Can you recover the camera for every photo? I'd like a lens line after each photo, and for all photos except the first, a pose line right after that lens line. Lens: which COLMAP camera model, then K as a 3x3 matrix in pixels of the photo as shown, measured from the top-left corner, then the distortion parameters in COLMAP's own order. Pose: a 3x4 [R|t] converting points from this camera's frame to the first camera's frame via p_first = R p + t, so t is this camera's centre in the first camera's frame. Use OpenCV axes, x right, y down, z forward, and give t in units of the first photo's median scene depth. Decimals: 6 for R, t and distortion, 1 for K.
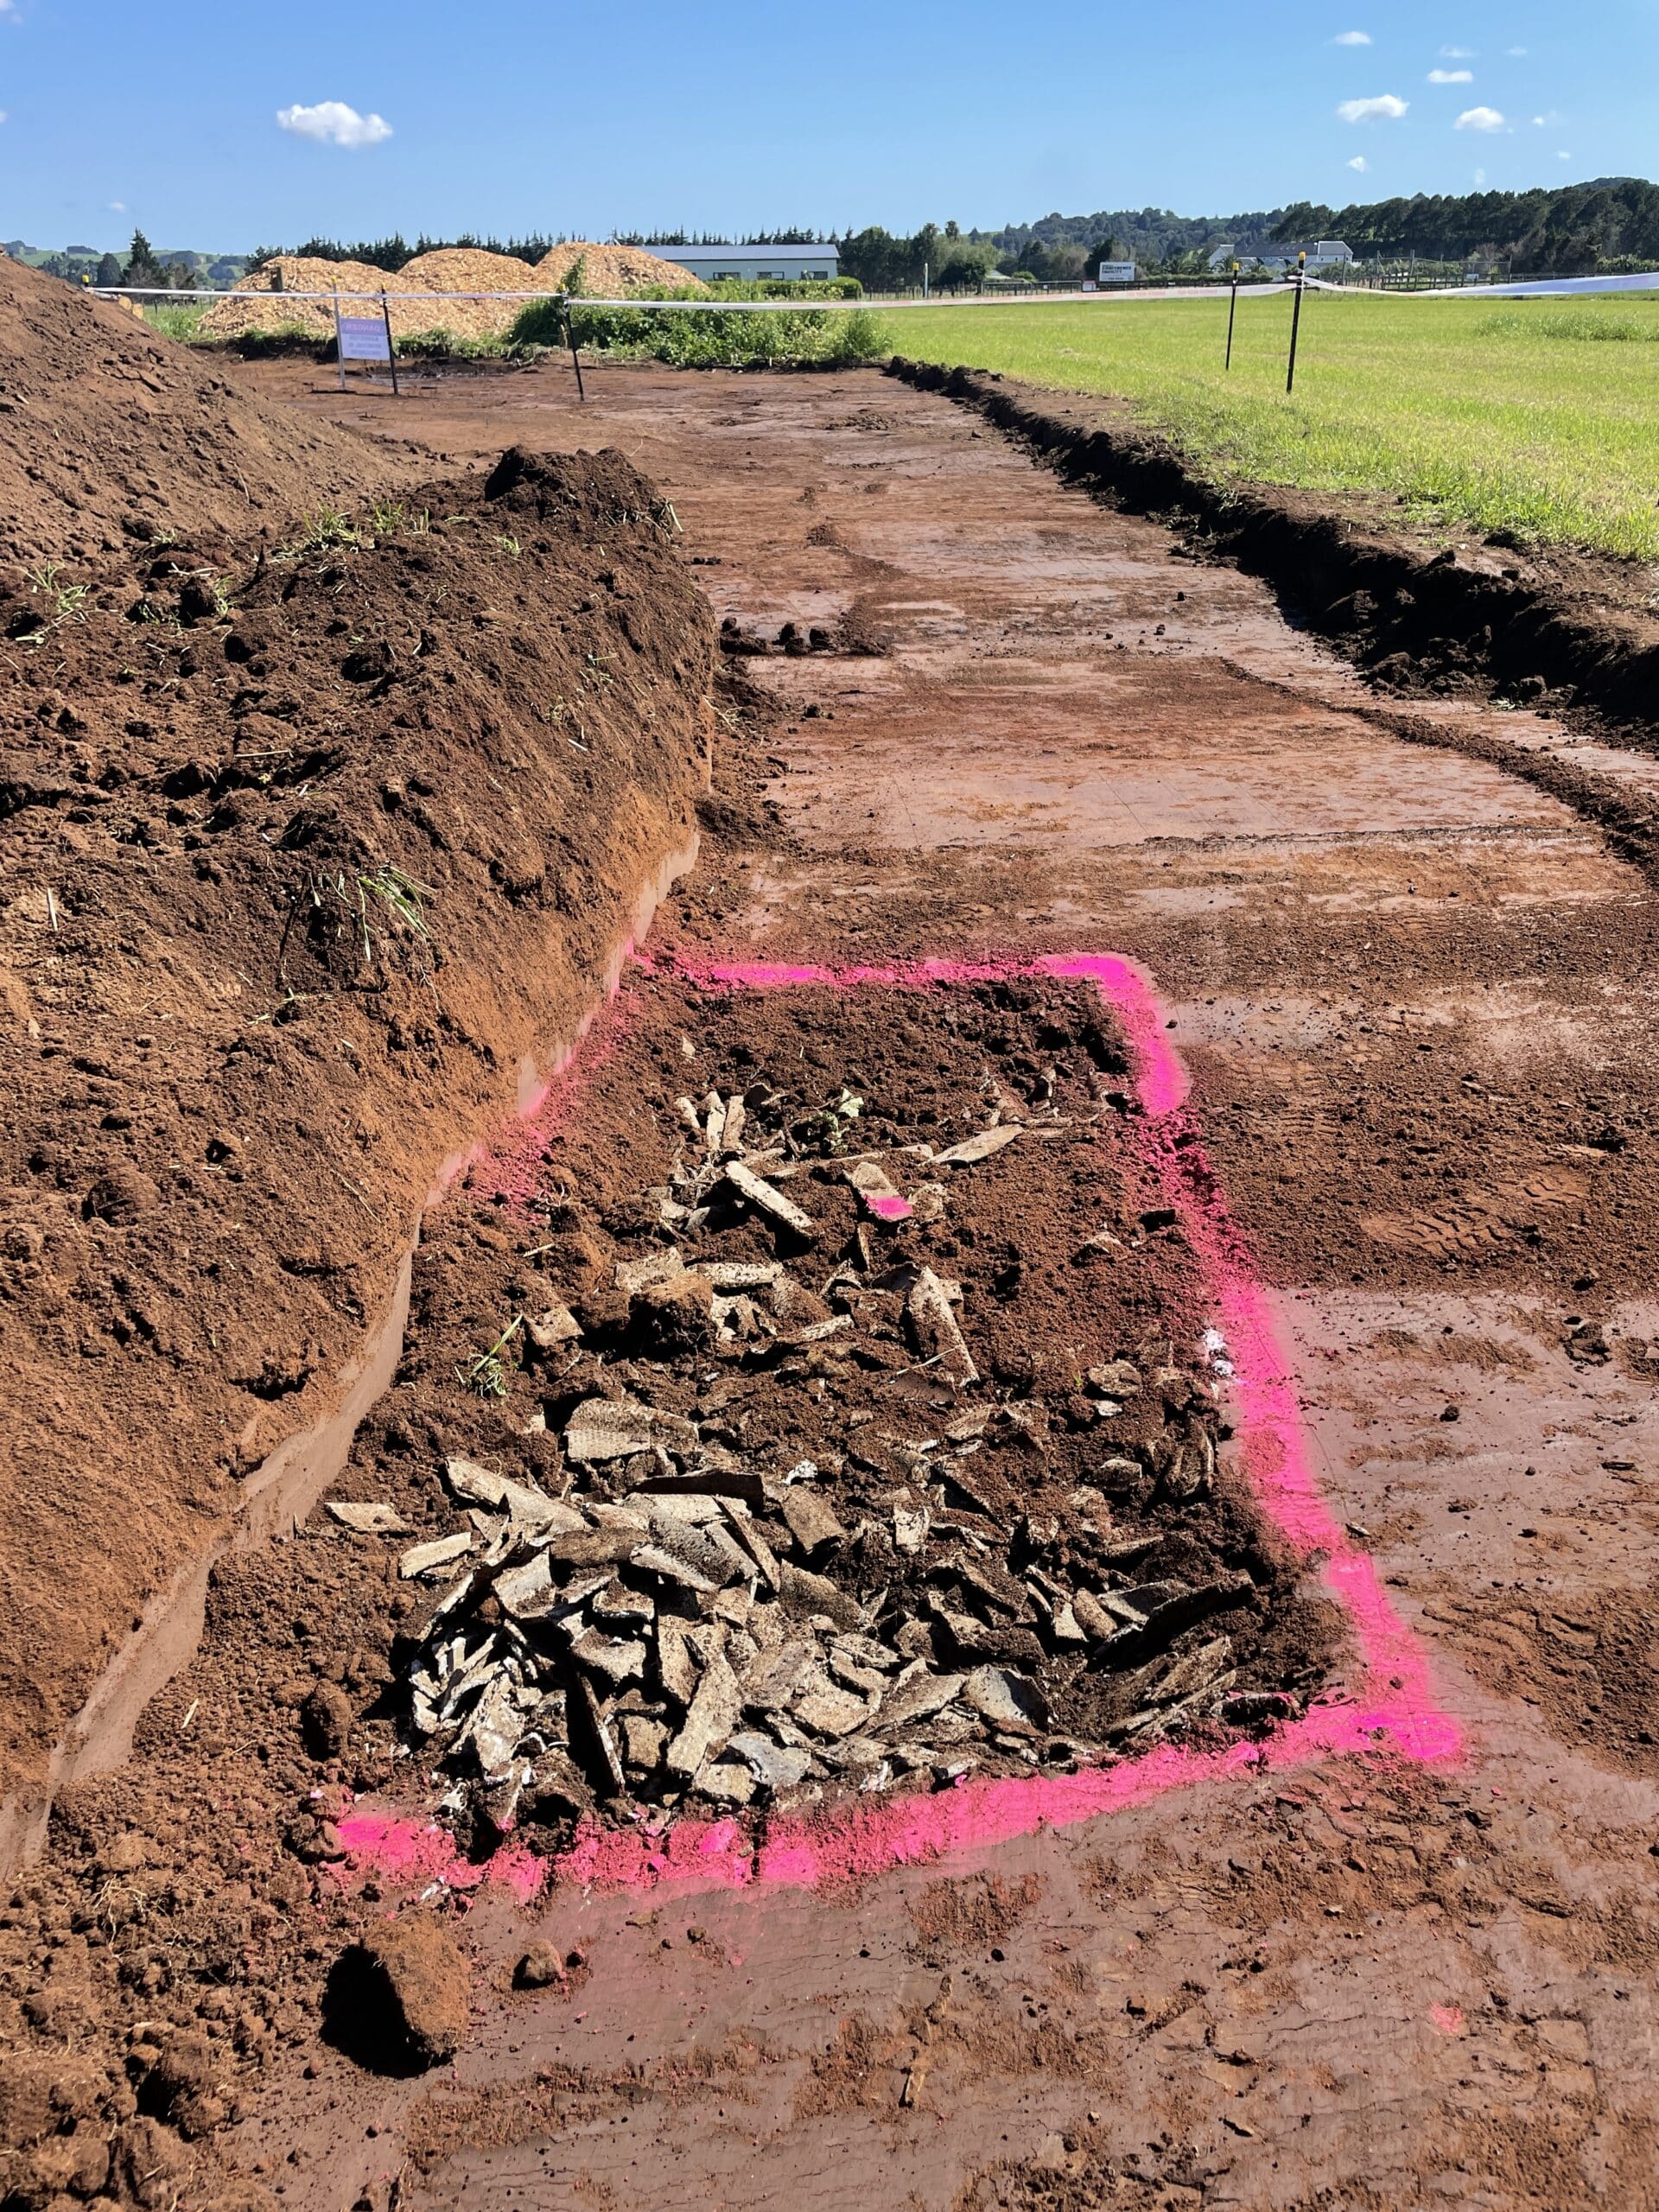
lens RADIAL K [[1672.0, 0, 829.9], [0, 1672.0, 1111.2], [0, 0, 1]] dist [0.016261, -0.001079]
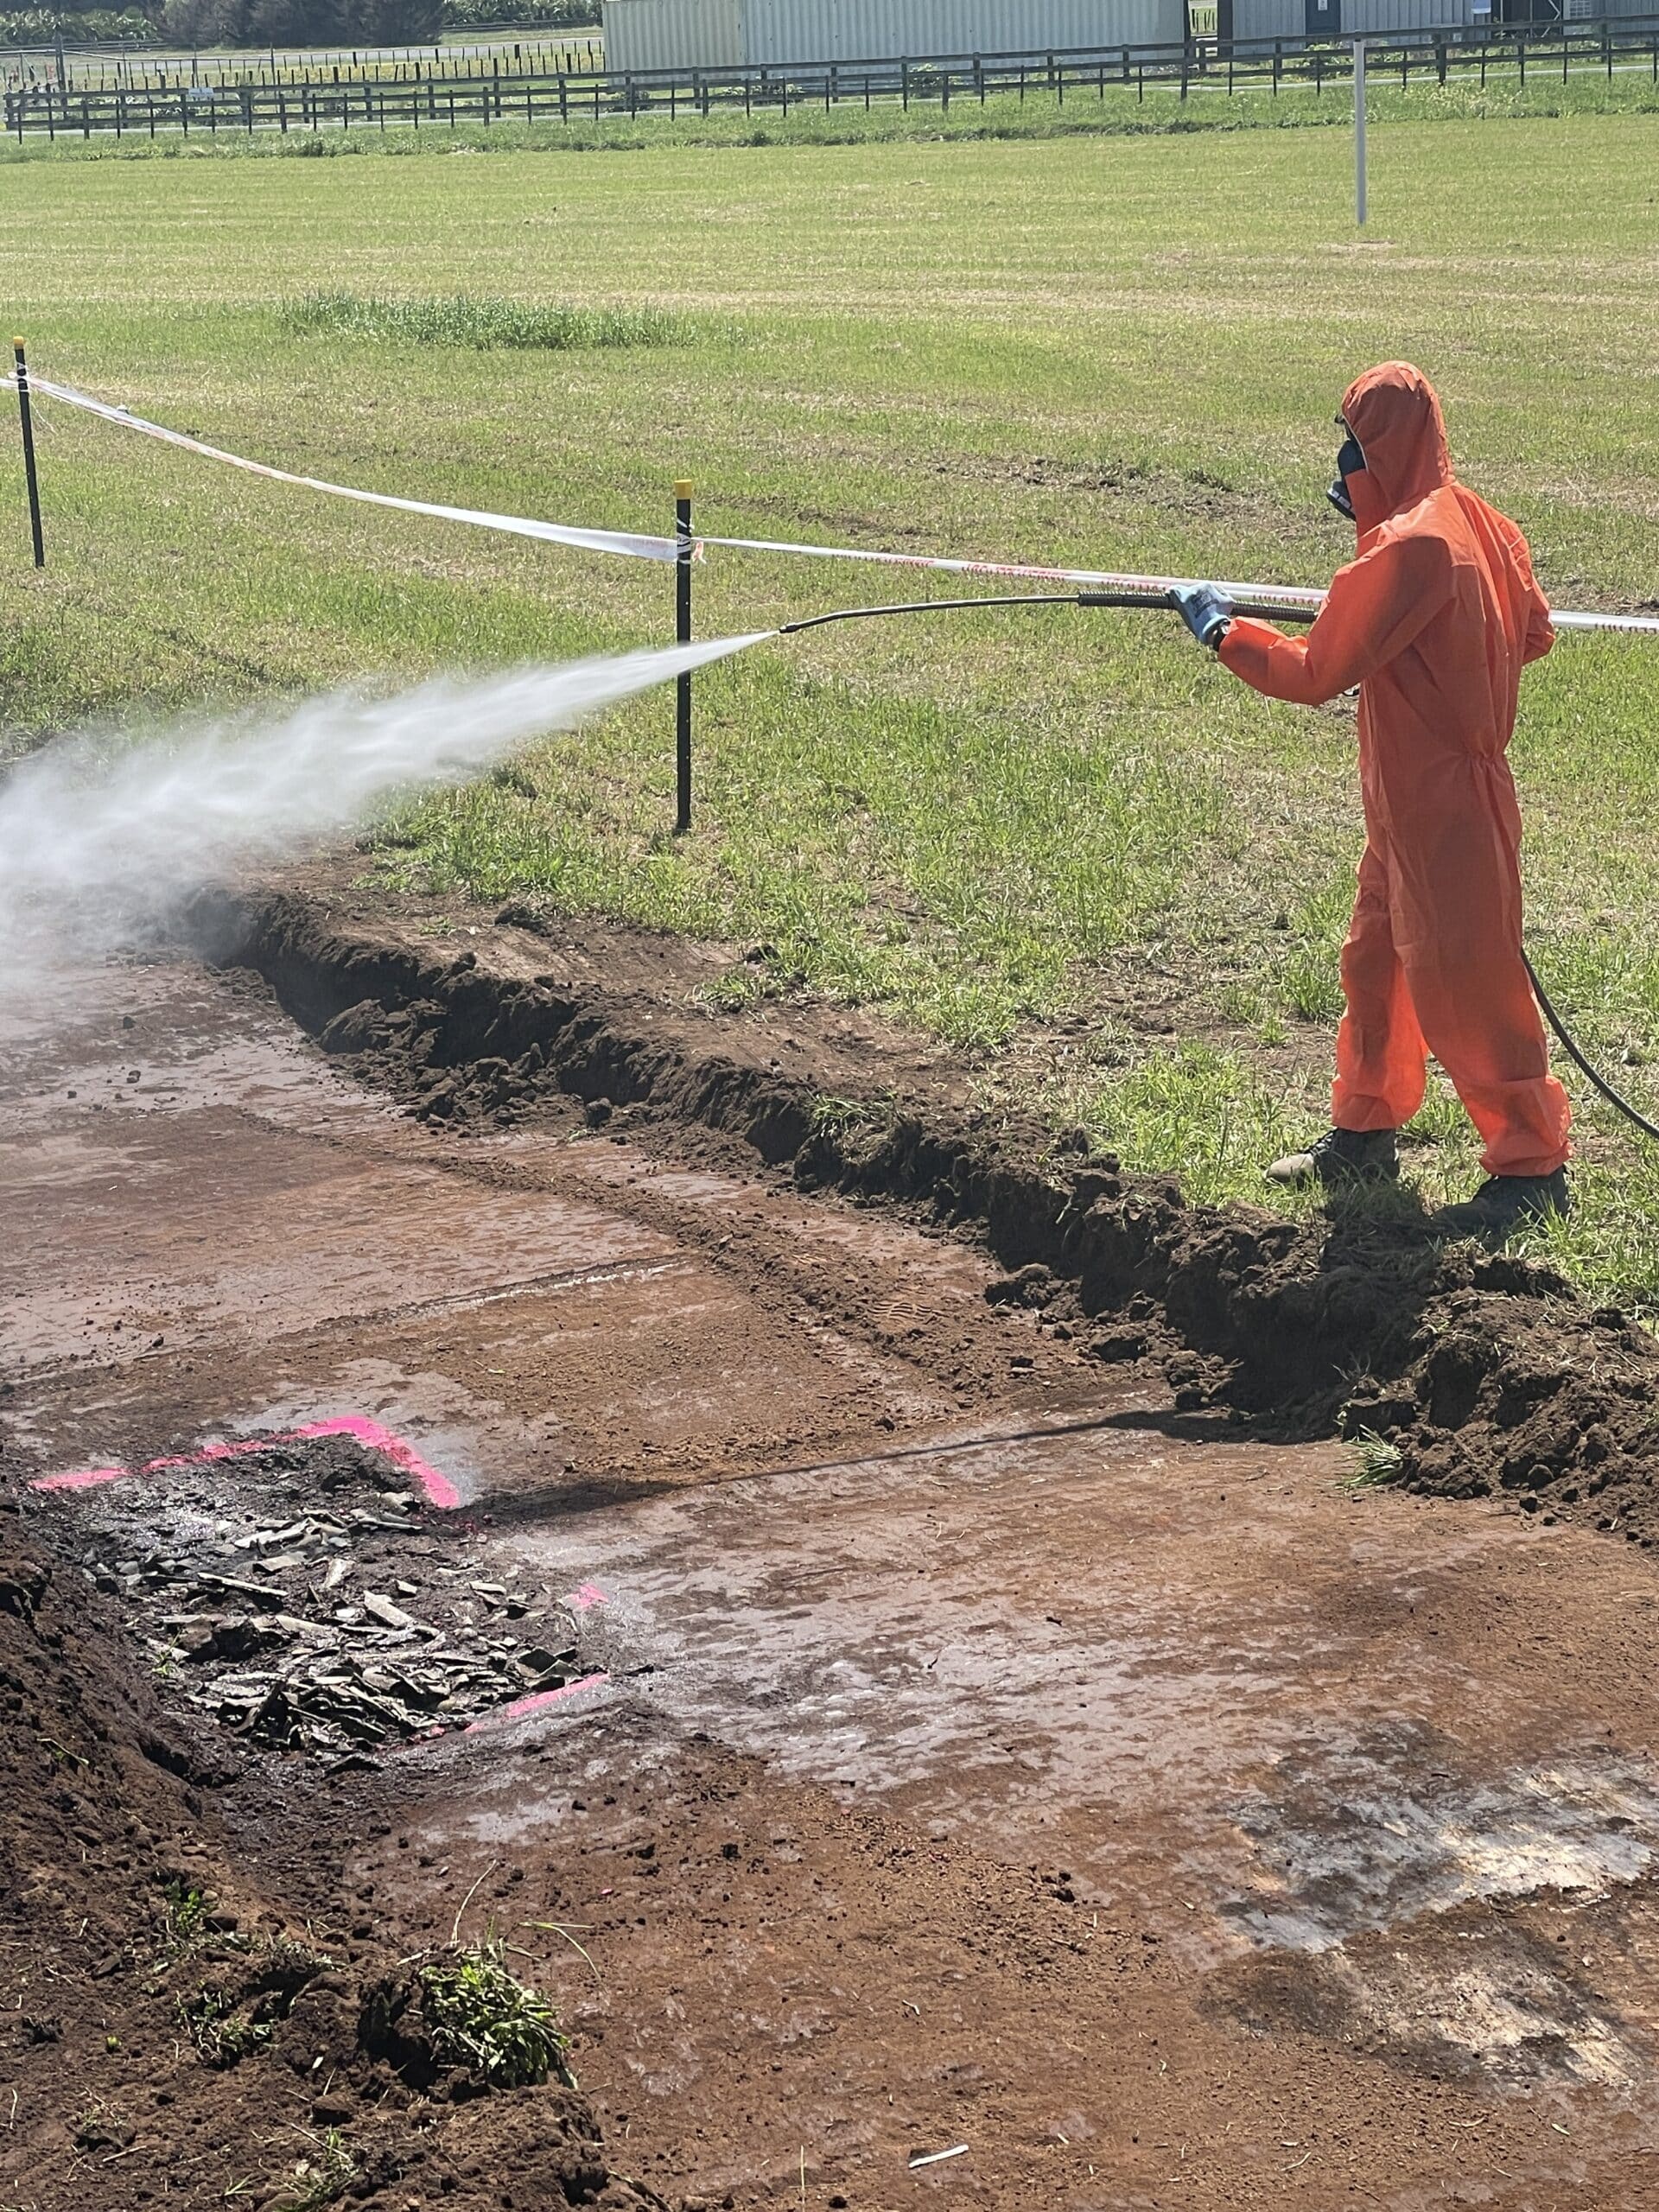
lens RADIAL K [[4384.5, 0, 829.5], [0, 4384.5, 1107.1], [0, 0, 1]] dist [0.013033, 0.000000]
pose [[0.890470, -0.134696, 0.434649, -0.514764], [0.227702, 0.958893, -0.169339, 0.182642], [-0.393972, 0.249761, 0.884537, -1.177636]]
